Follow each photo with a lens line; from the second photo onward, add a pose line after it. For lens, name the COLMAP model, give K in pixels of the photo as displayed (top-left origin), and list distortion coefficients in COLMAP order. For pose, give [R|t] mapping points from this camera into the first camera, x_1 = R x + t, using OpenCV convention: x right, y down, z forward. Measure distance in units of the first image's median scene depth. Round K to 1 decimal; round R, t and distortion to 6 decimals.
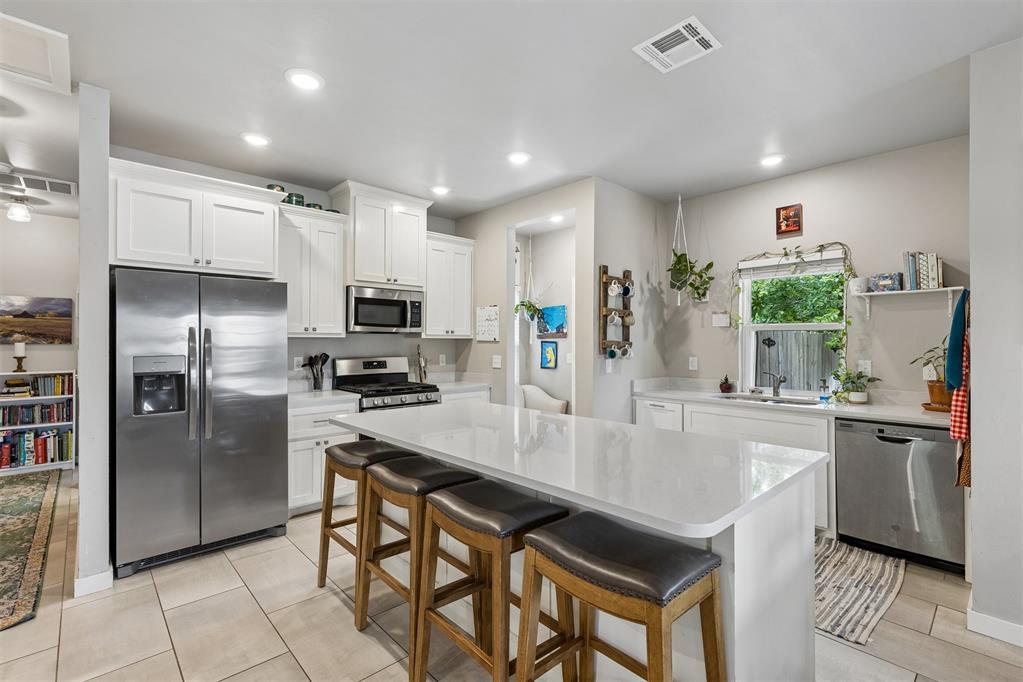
lens RADIAL K [[462.7, 0, 511.8], [0, 462.7, 339.6], [0, 0, 1]] dist [0.007725, -0.002378]
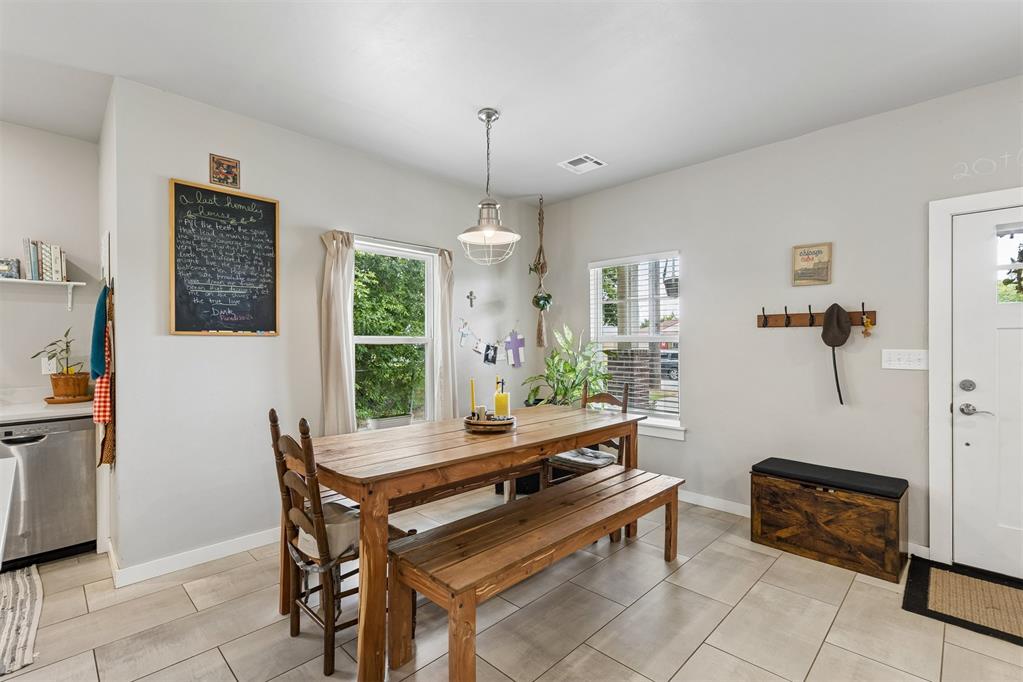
lens RADIAL K [[462.7, 0, 506.5], [0, 462.7, 343.5], [0, 0, 1]] dist [0.007725, -0.002378]
pose [[-0.037262, -0.006566, 0.999284, -0.095425], [-0.001634, 0.999977, 0.006510, 0.011705], [-0.999304, -0.001390, -0.037272, 0.055319]]
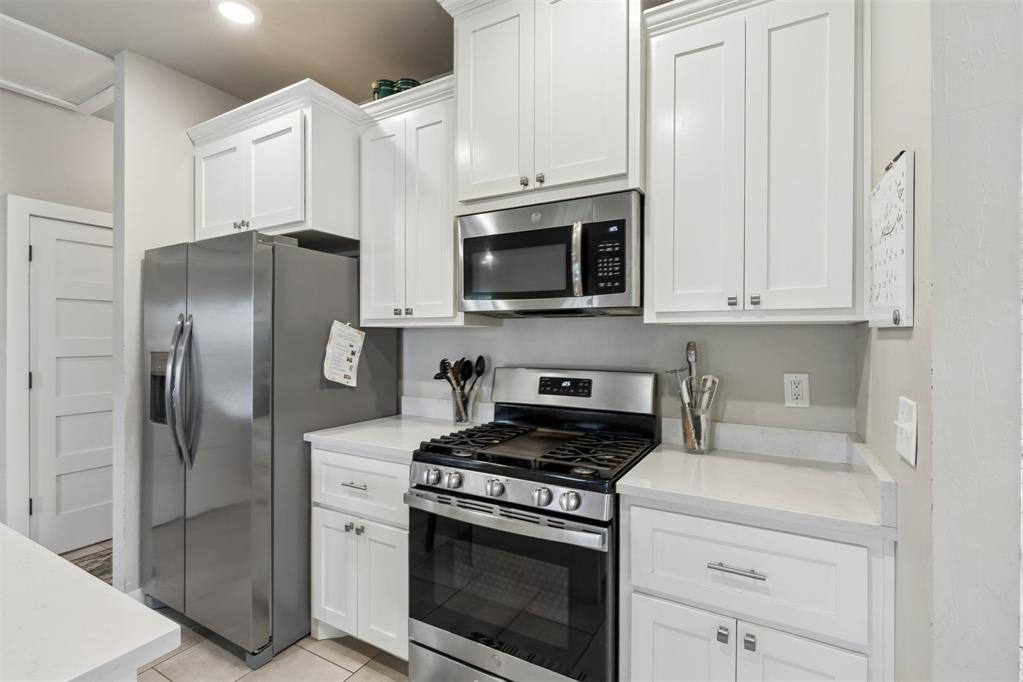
lens RADIAL K [[462.7, 0, 518.9], [0, 462.7, 343.0], [0, 0, 1]] dist [0.007725, -0.002378]
pose [[0.305884, 0.006674, -0.952046, 0.126730], [0.000123, 0.999975, 0.007049, 0.010174], [0.952069, -0.002274, 0.305875, 0.901515]]
